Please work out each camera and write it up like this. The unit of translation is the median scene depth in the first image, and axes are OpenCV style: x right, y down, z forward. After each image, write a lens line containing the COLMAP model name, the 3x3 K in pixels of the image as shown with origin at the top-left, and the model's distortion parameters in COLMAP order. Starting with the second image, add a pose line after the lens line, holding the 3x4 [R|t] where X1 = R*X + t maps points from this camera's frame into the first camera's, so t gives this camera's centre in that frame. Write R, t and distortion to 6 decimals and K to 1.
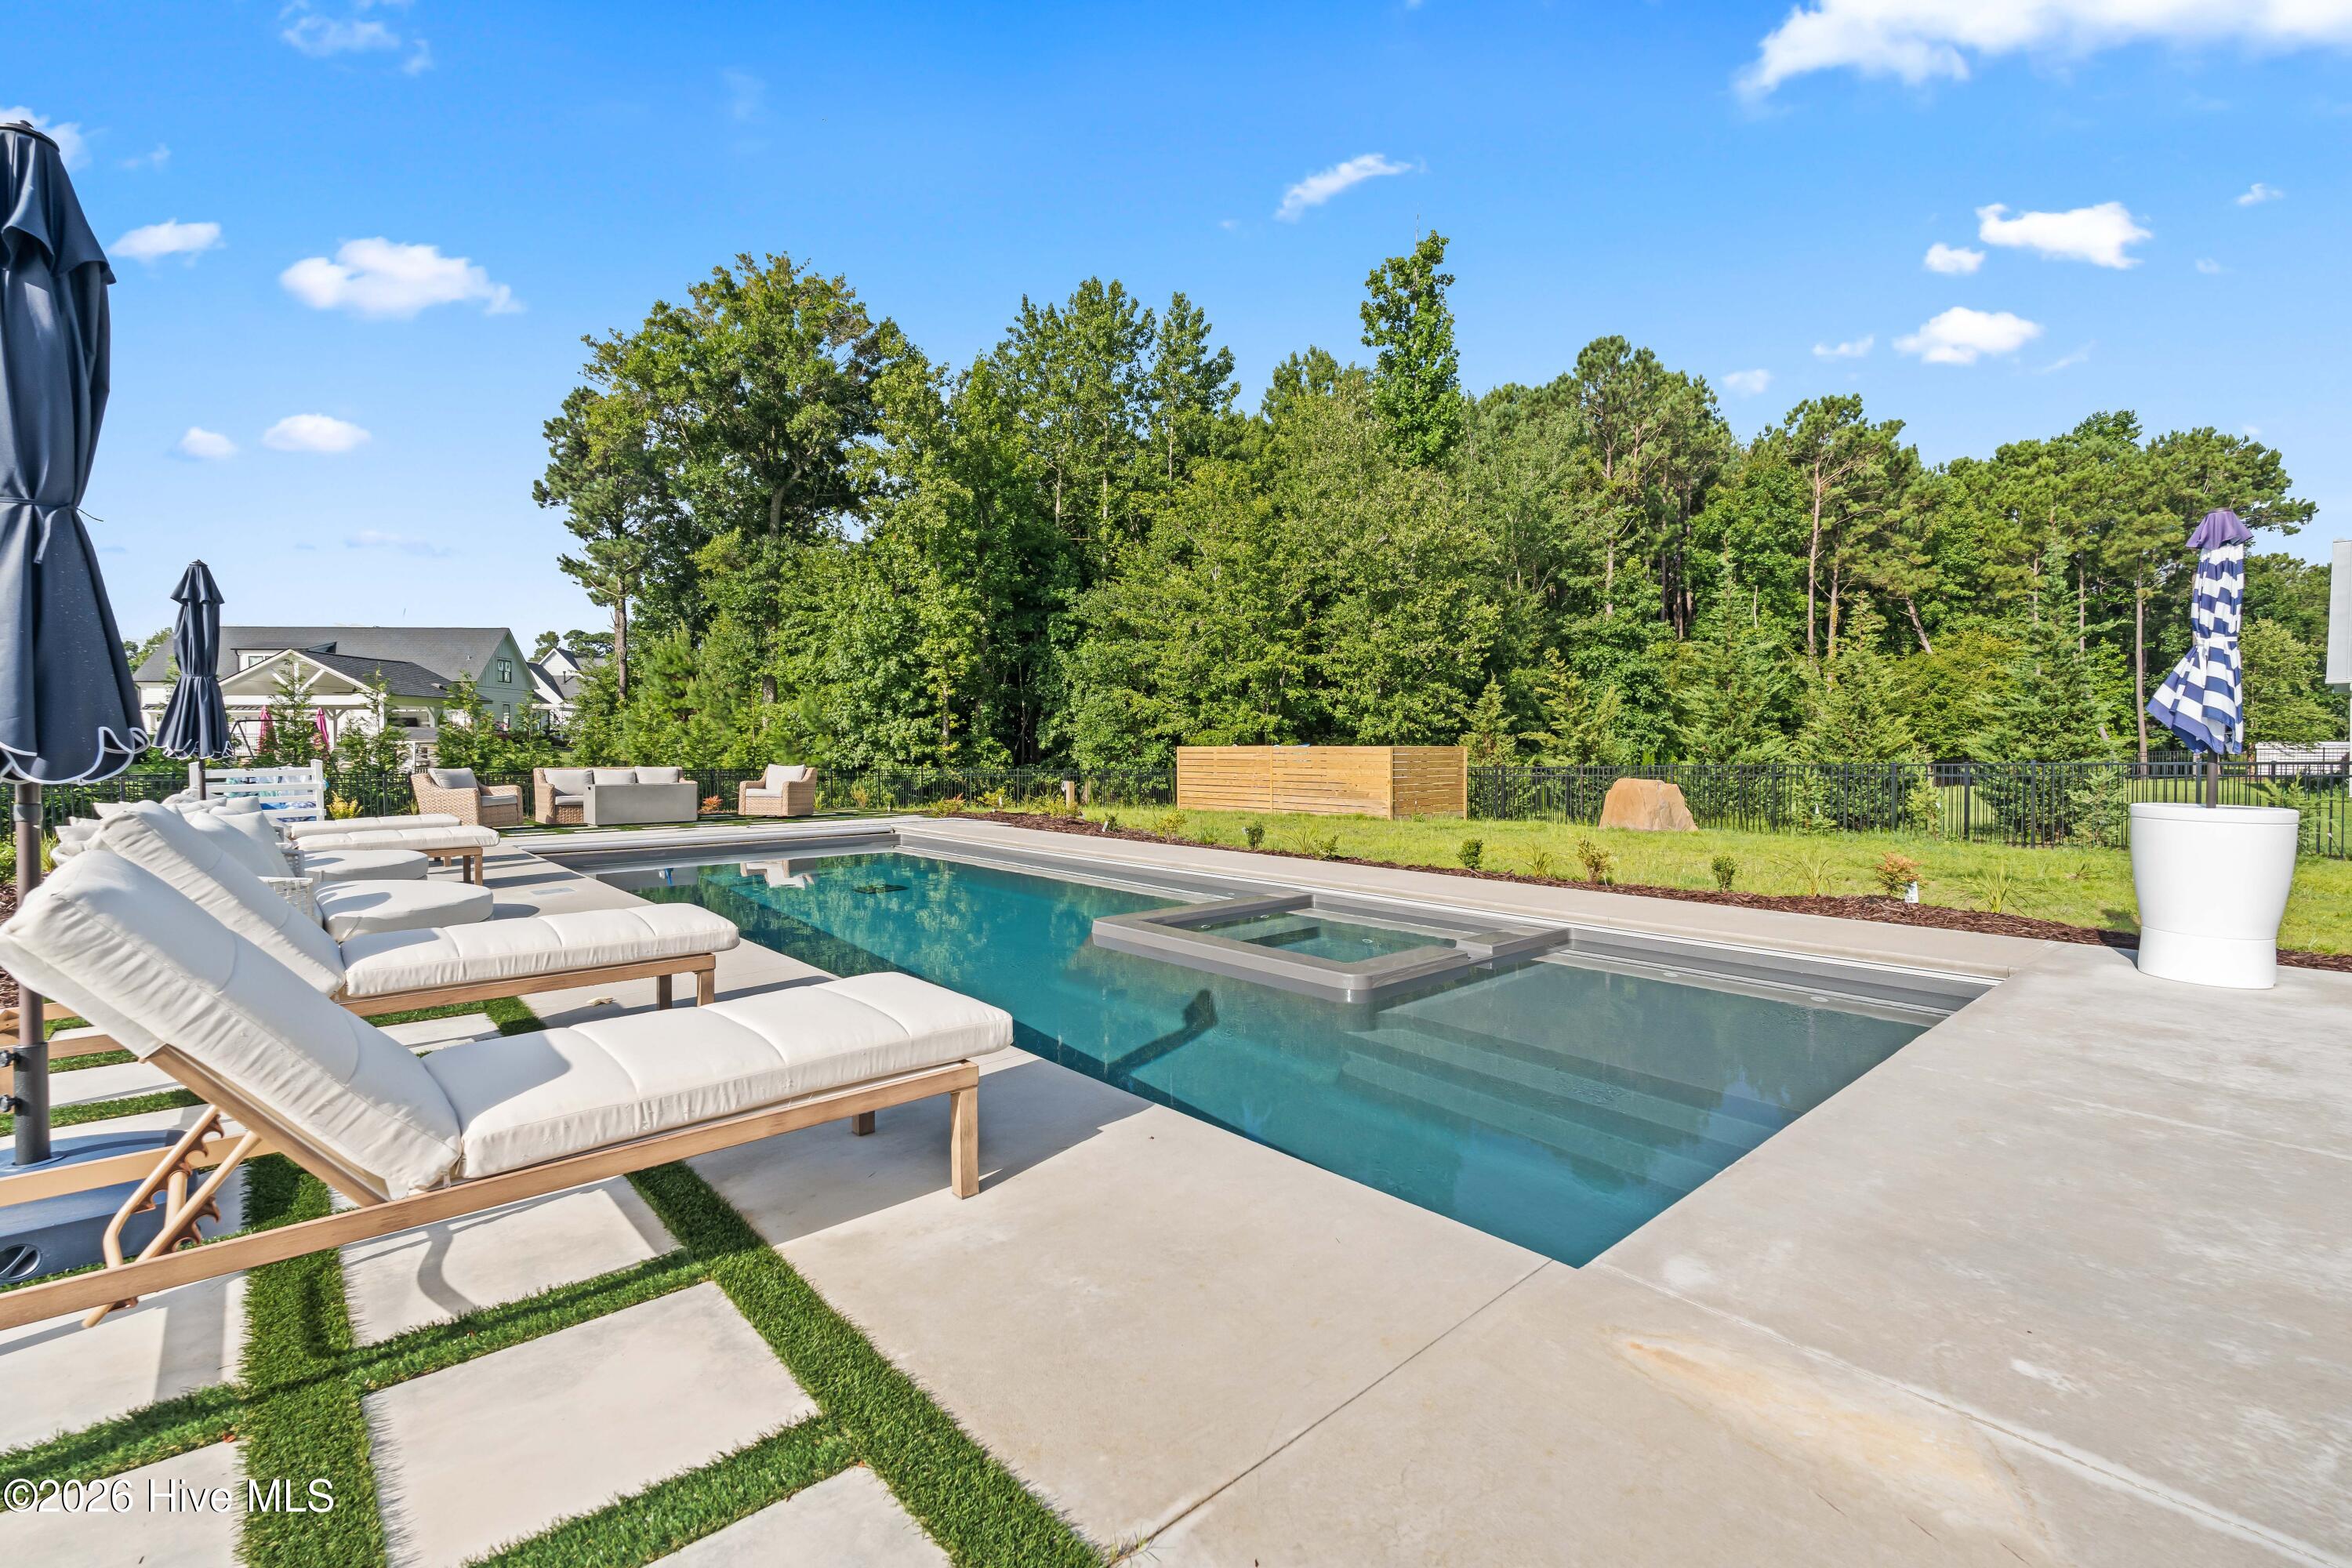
lens RADIAL K [[1055.0, 0, 1171.6], [0, 1055.0, 795.5], [0, 0, 1]] dist [0.000289, 0.000157]
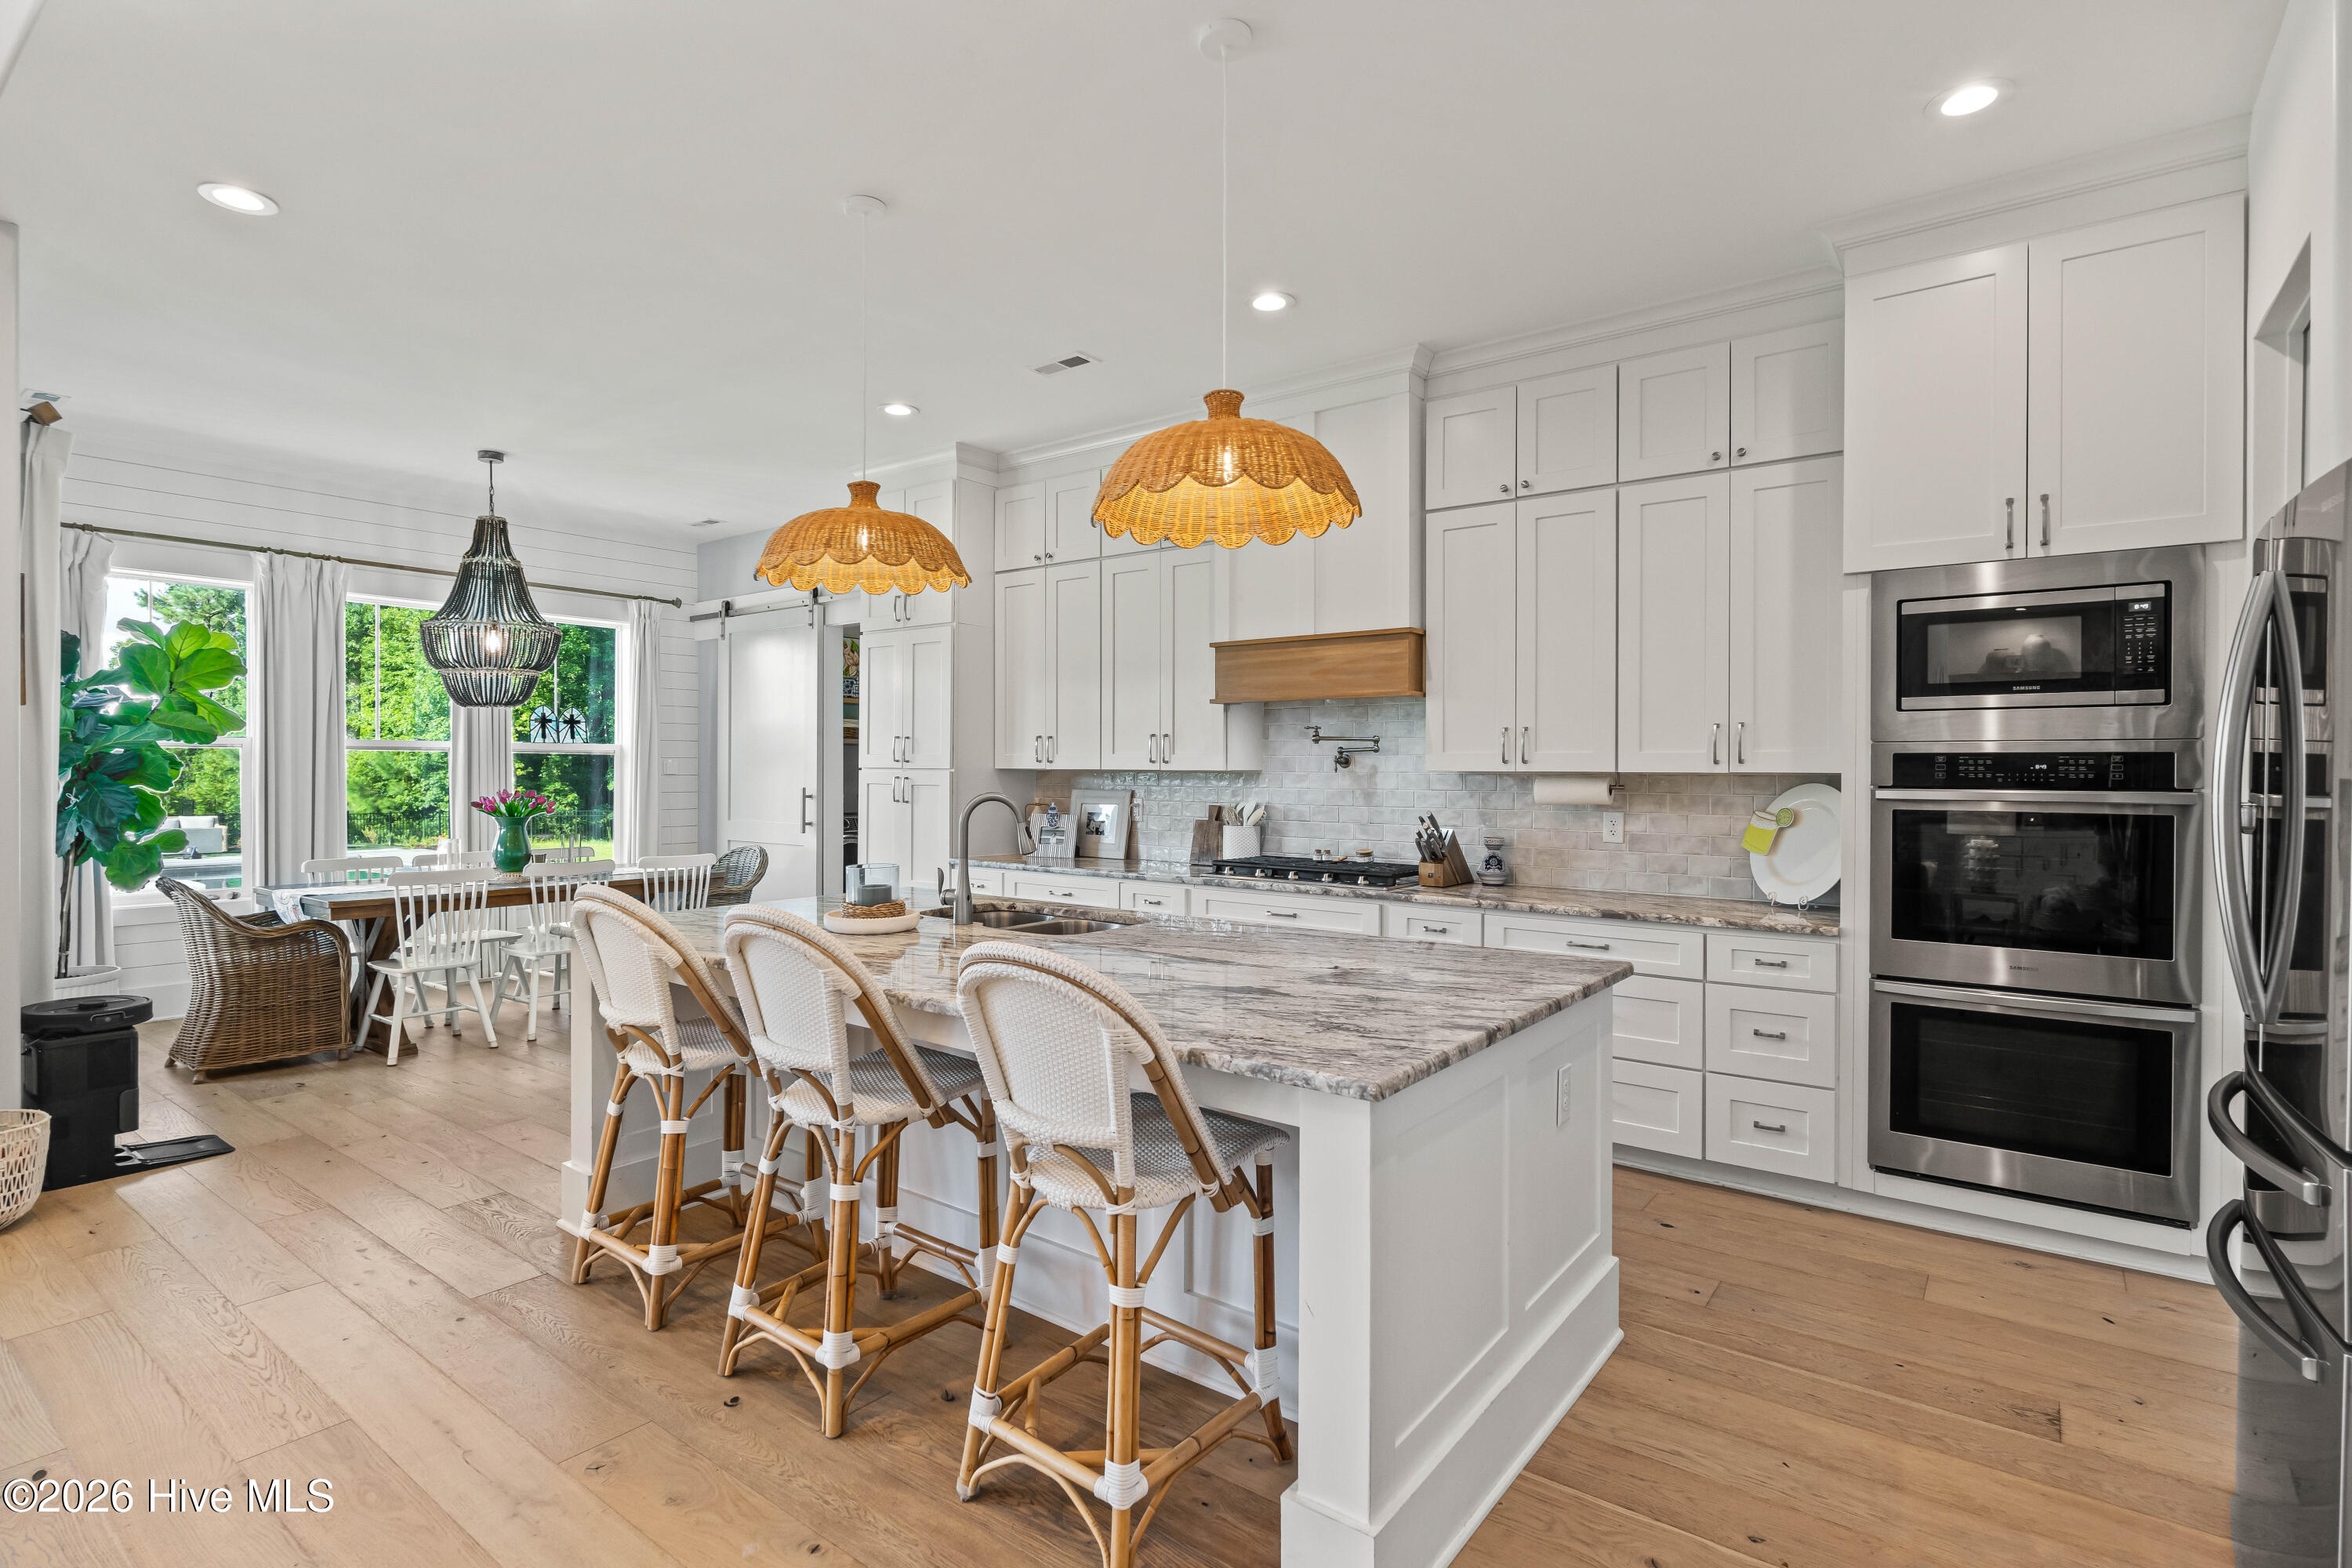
lens RADIAL K [[1149.0, 0, 1179.0], [0, 1149.0, 774.2], [0, 0, 1]] dist [0.000313, 0.000131]
pose [[0.979486, 0.001314, 0.201506, 0.278223], [0.007577, 0.999032, -0.043341, -0.003939], [-0.201368, 0.043979, 0.978528, -0.438529]]
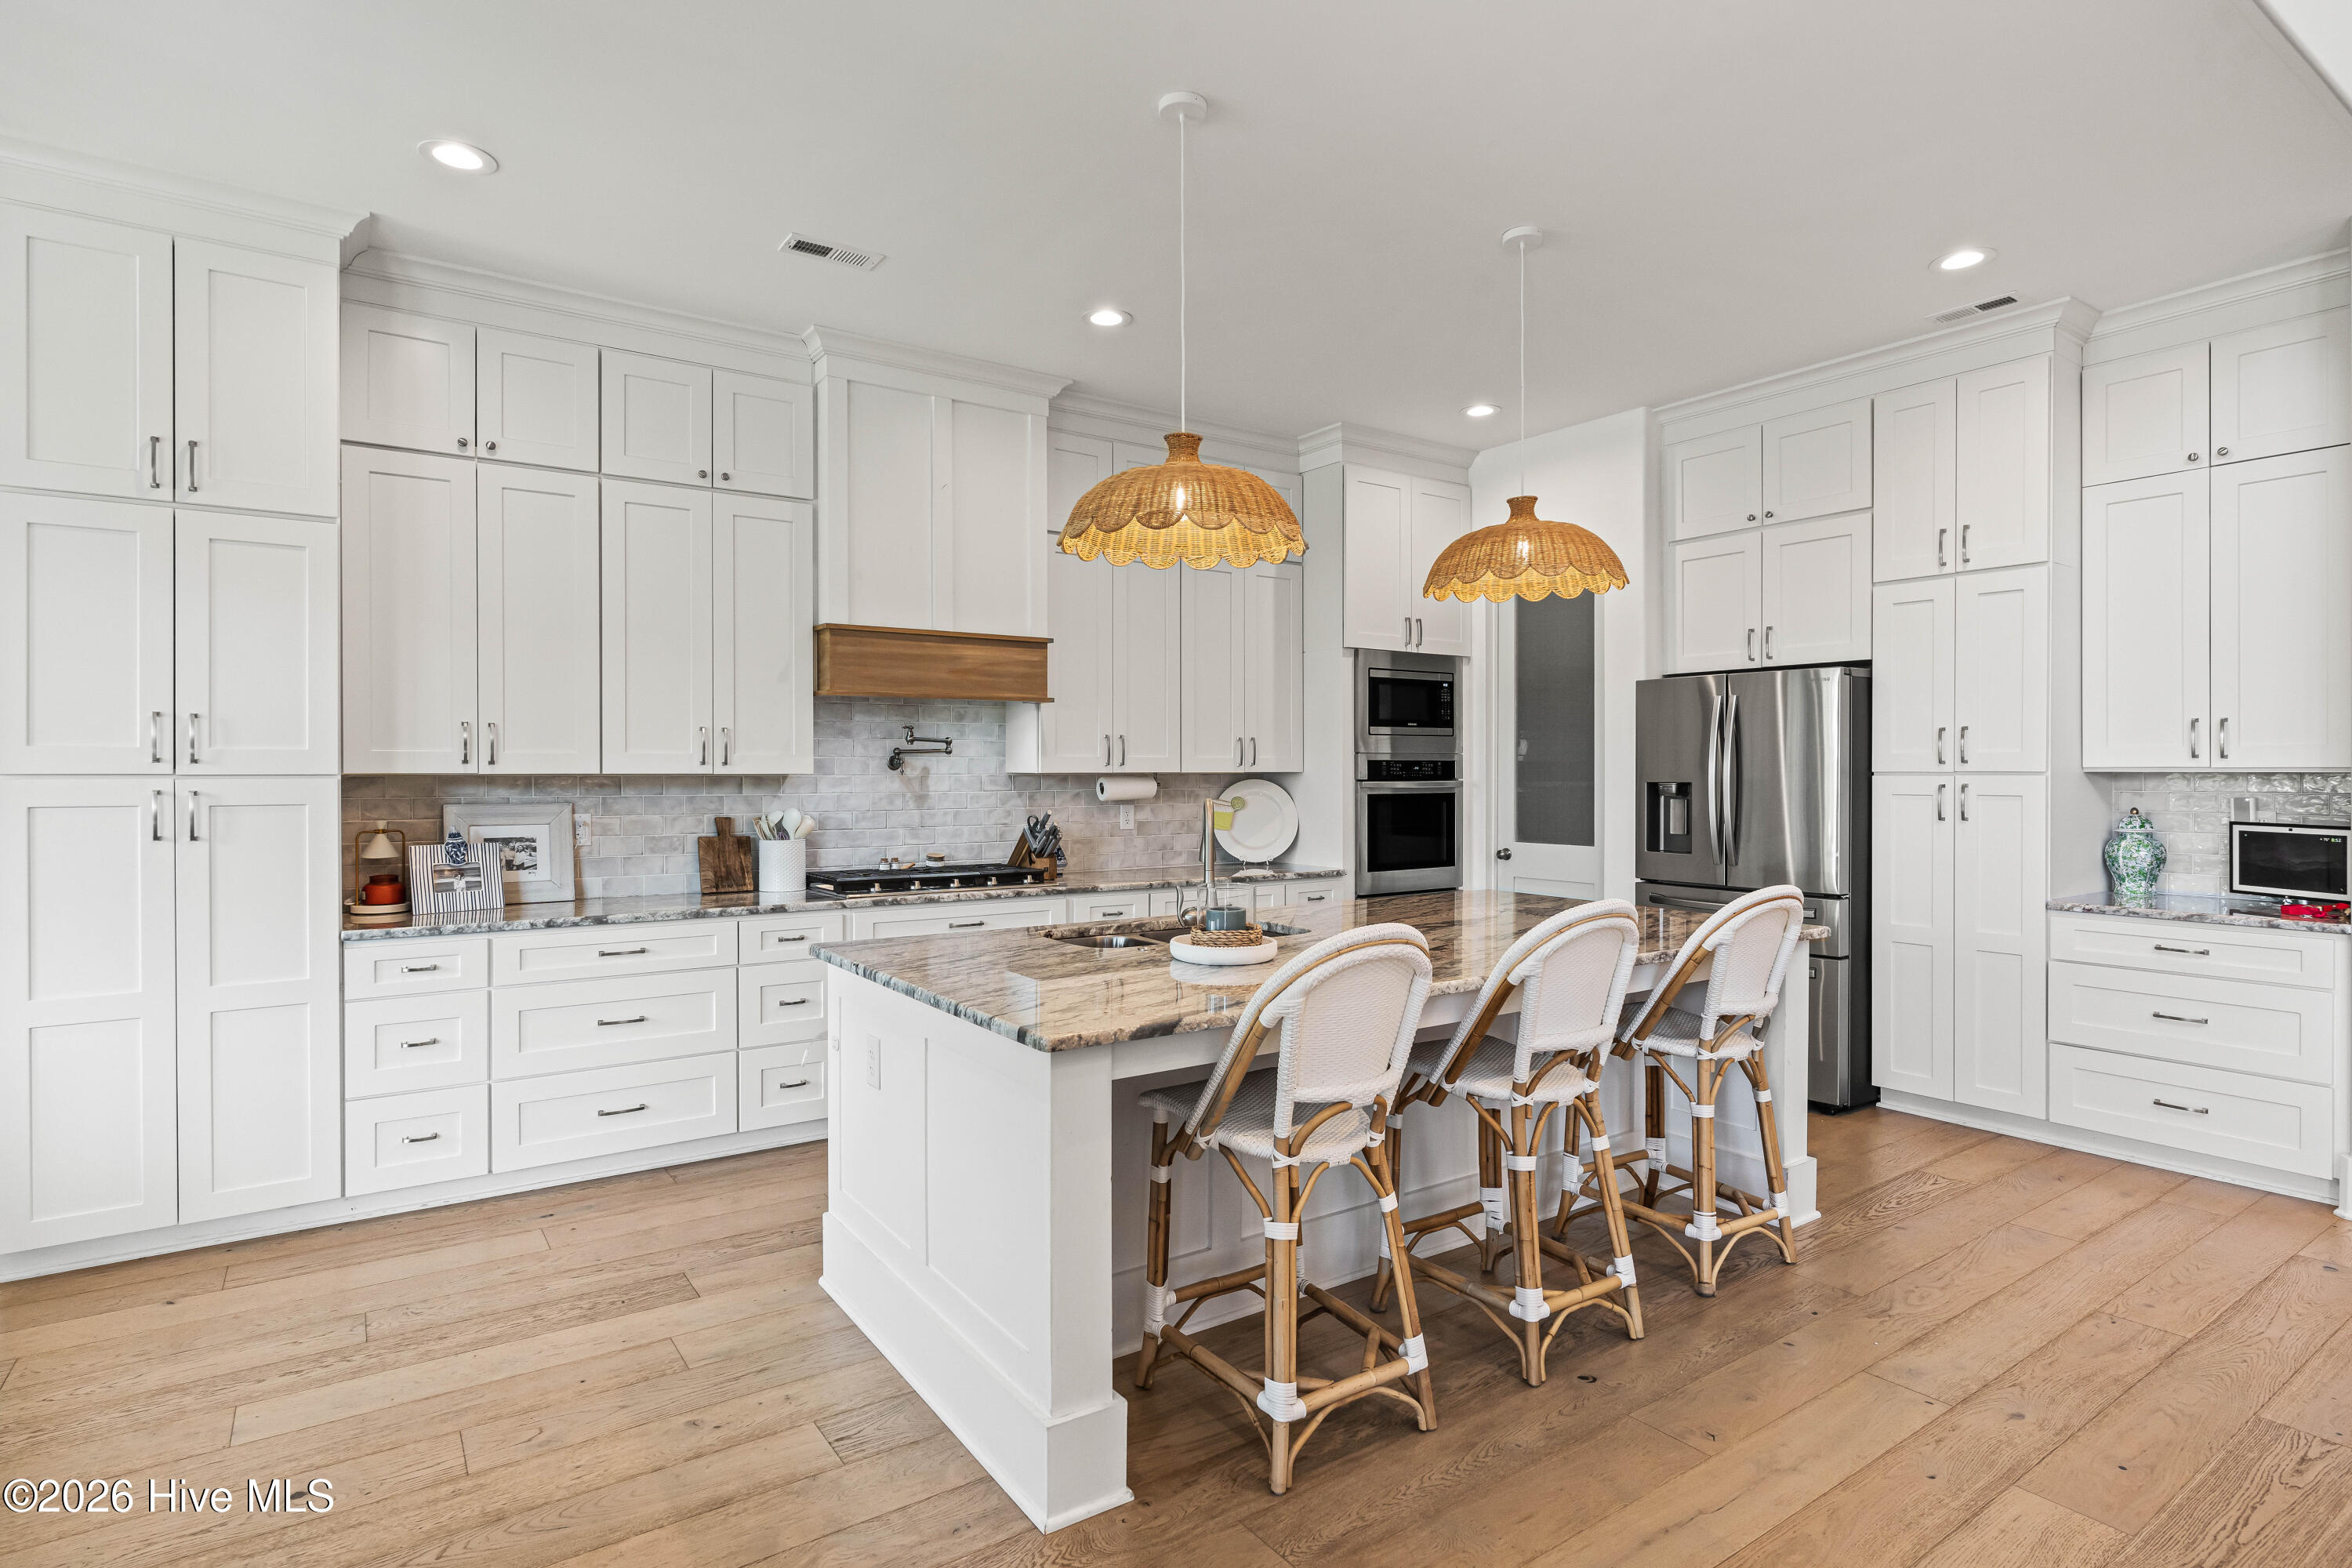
lens RADIAL K [[1191.0, 0, 1176.0], [0, 1191.0, 784.0], [0, 0, 1]] dist [-0.001308, 0.000005]
pose [[0.115656, -0.012817, 0.993207, 0.155923], [0.050620, 0.998693, 0.006993, -0.010311], [-0.991999, 0.049467, 0.116153, -0.315538]]
